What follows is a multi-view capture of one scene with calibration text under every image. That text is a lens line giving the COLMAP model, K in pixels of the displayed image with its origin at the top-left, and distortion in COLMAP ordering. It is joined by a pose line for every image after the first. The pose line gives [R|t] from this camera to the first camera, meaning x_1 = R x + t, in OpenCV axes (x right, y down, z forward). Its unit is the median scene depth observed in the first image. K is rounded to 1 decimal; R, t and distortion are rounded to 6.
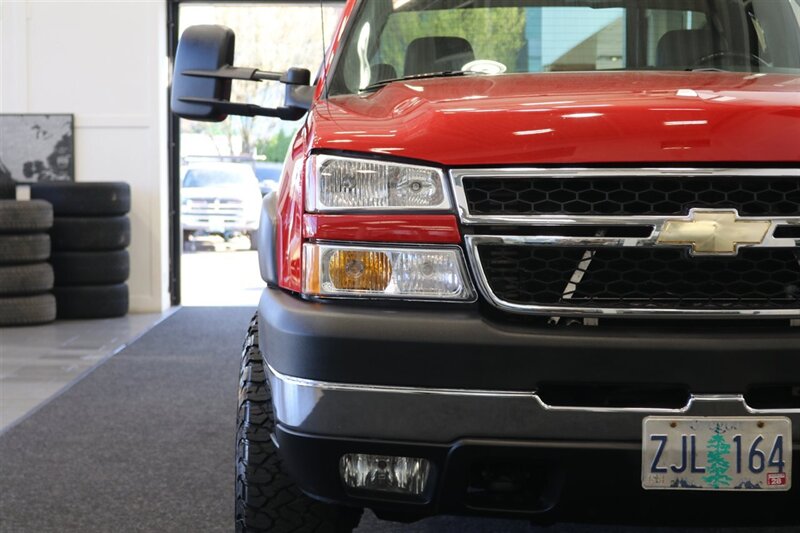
lens RADIAL K [[1727.7, 0, 400.2], [0, 1727.7, 265.6], [0, 0, 1]] dist [-0.027059, 0.152015]
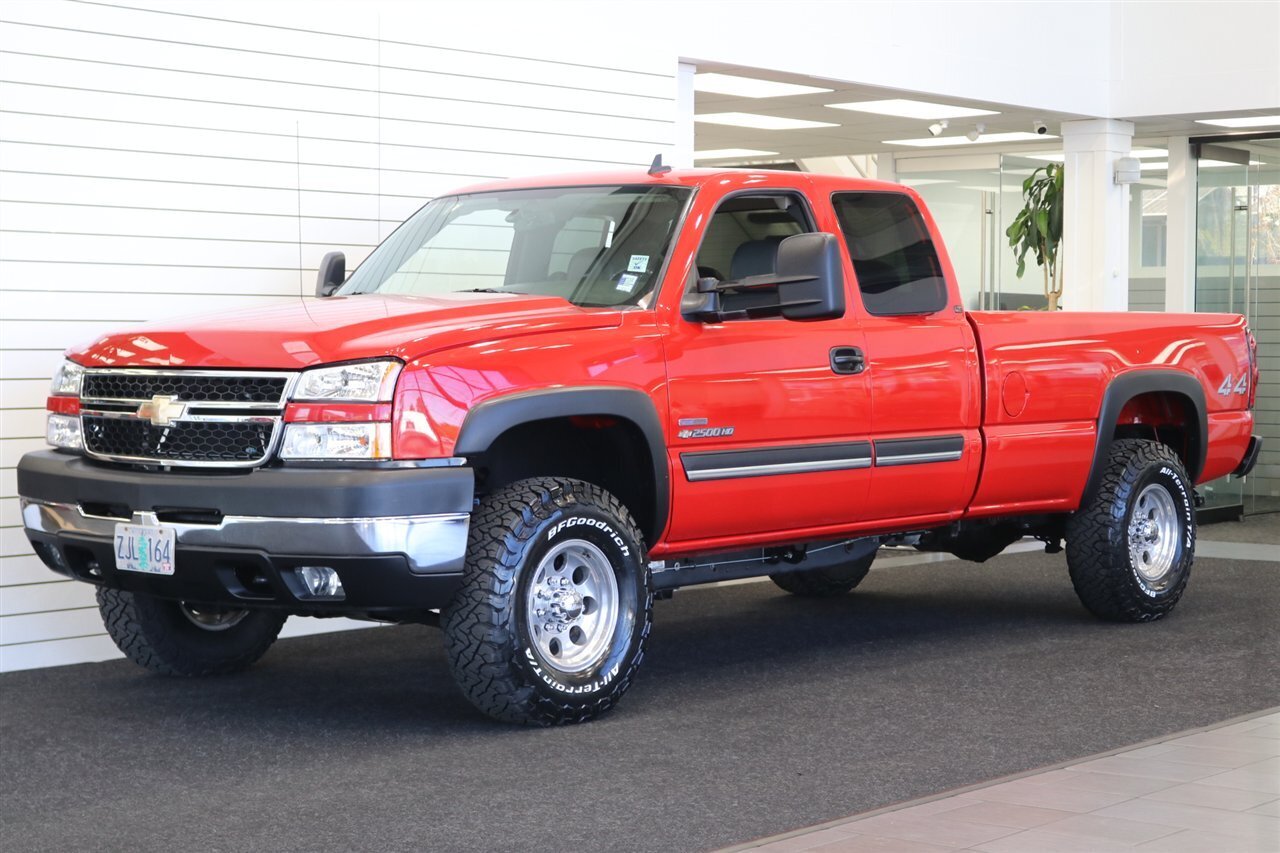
lens RADIAL K [[2438.7, 0, 638.3], [0, 2438.7, 426.2], [0, 0, 1]] dist [0.007079, 0.139544]
pose [[0.764655, 0.020962, -0.644099, 1.983554], [-0.030679, 0.999522, -0.003892, -0.009833], [0.643710, 0.022737, 0.764932, -0.436552]]
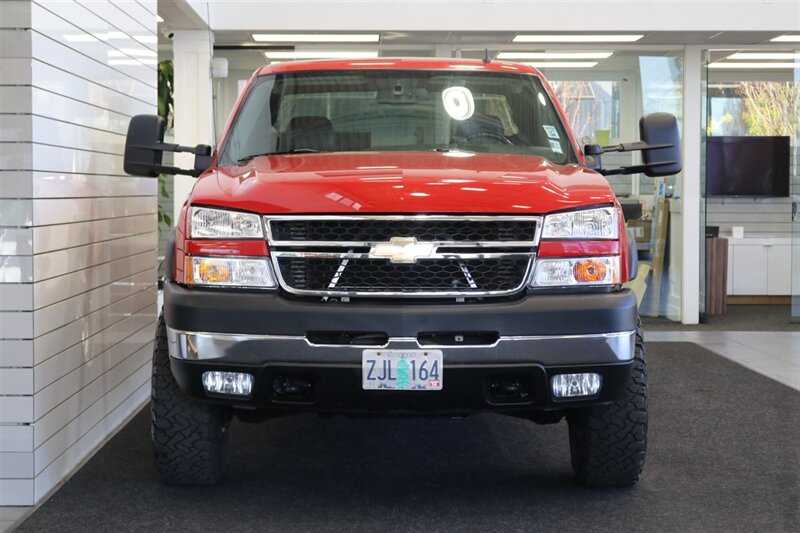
lens RADIAL K [[1727.7, 0, 400.2], [0, 1727.7, 265.6], [0, 0, 1]] dist [-0.027059, 0.152015]
pose [[0.999999, 0.000064, -0.001455, 0.183411], [-0.000074, 0.999975, -0.007024, 0.010127], [0.001454, 0.007024, 0.999974, -0.855011]]
